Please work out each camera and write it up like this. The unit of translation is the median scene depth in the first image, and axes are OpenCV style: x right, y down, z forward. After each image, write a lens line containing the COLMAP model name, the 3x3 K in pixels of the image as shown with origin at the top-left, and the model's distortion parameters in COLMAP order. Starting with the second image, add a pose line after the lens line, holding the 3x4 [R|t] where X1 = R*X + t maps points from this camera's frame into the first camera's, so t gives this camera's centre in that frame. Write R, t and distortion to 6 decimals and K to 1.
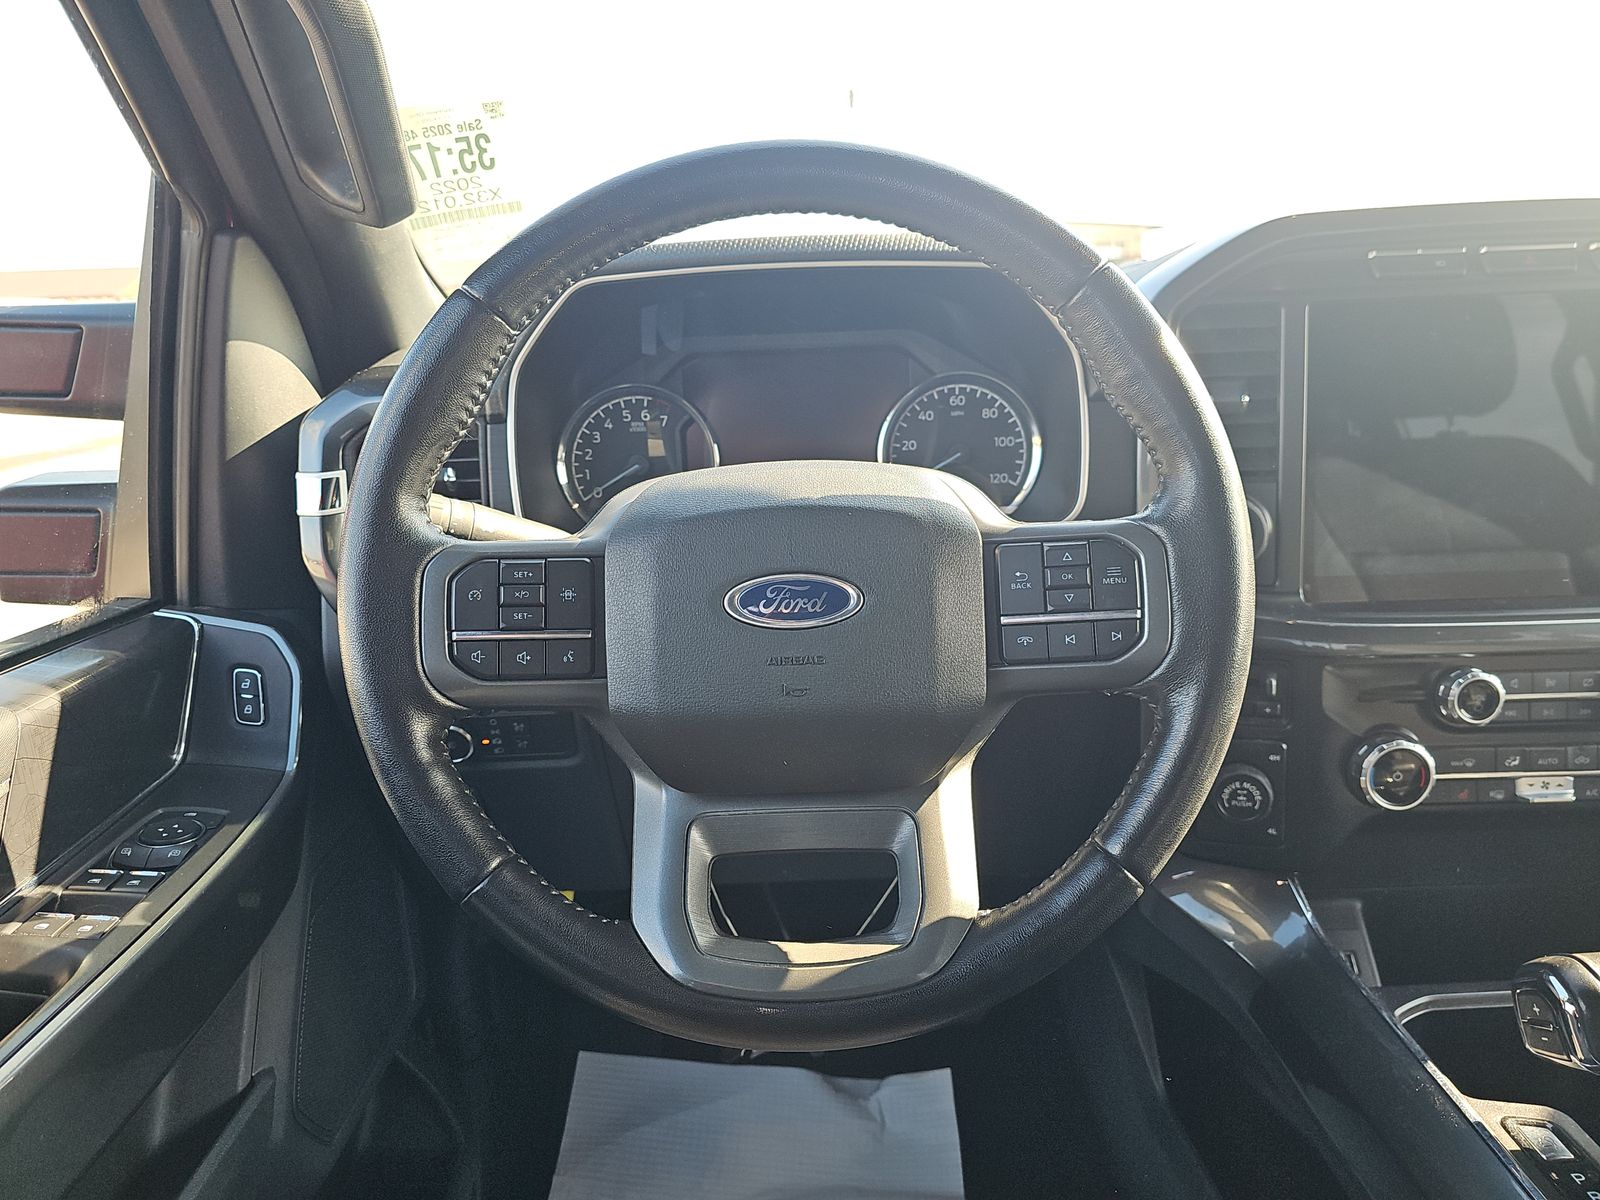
lens RADIAL K [[1000.8, 0, 803.4], [0, 1000.8, 590.1], [0, 0, 1]] dist [0.005786, 0.000982]
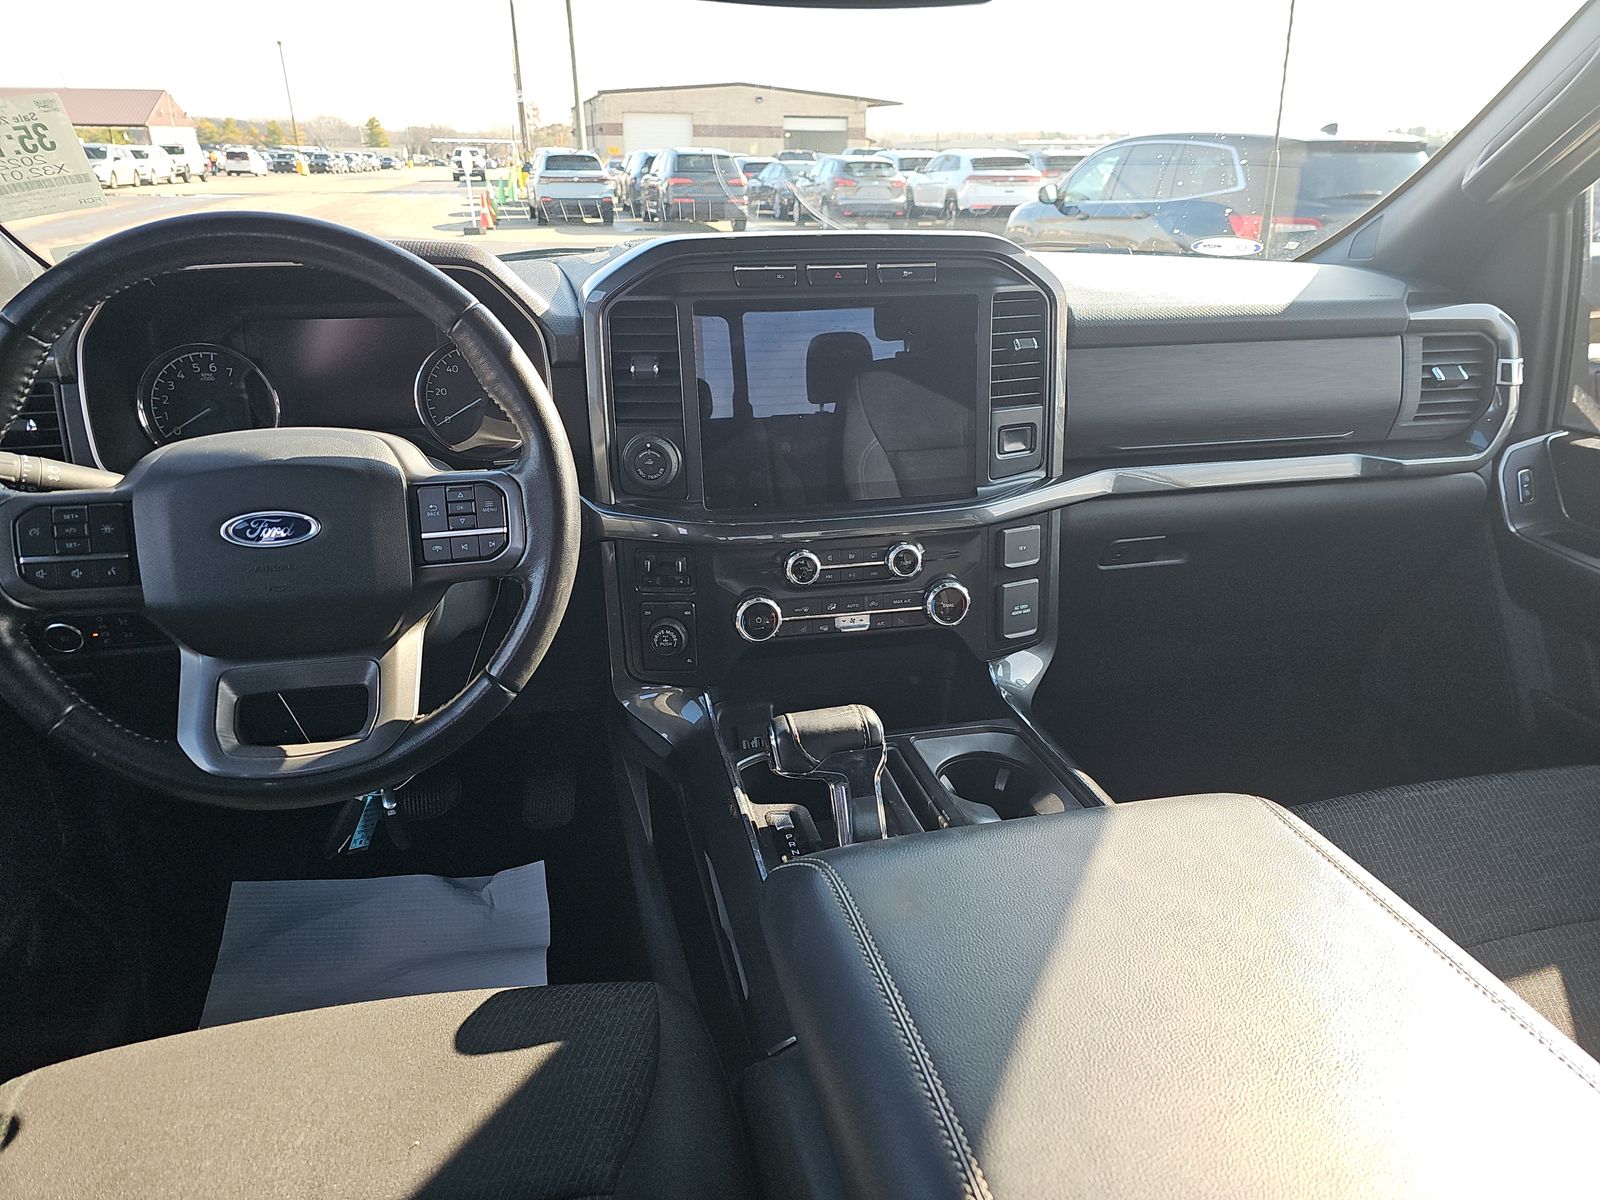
lens RADIAL K [[990.2, 0, 800.0], [0, 990.2, 600.0], [0, 0, 1]] dist [0.004665, -0.017035]
pose [[0.968500, -0.050972, 0.243740, 0.365267], [0.018314, 0.990755, 0.134419, -0.064420], [-0.248338, -0.125721, 0.960480, -0.617688]]
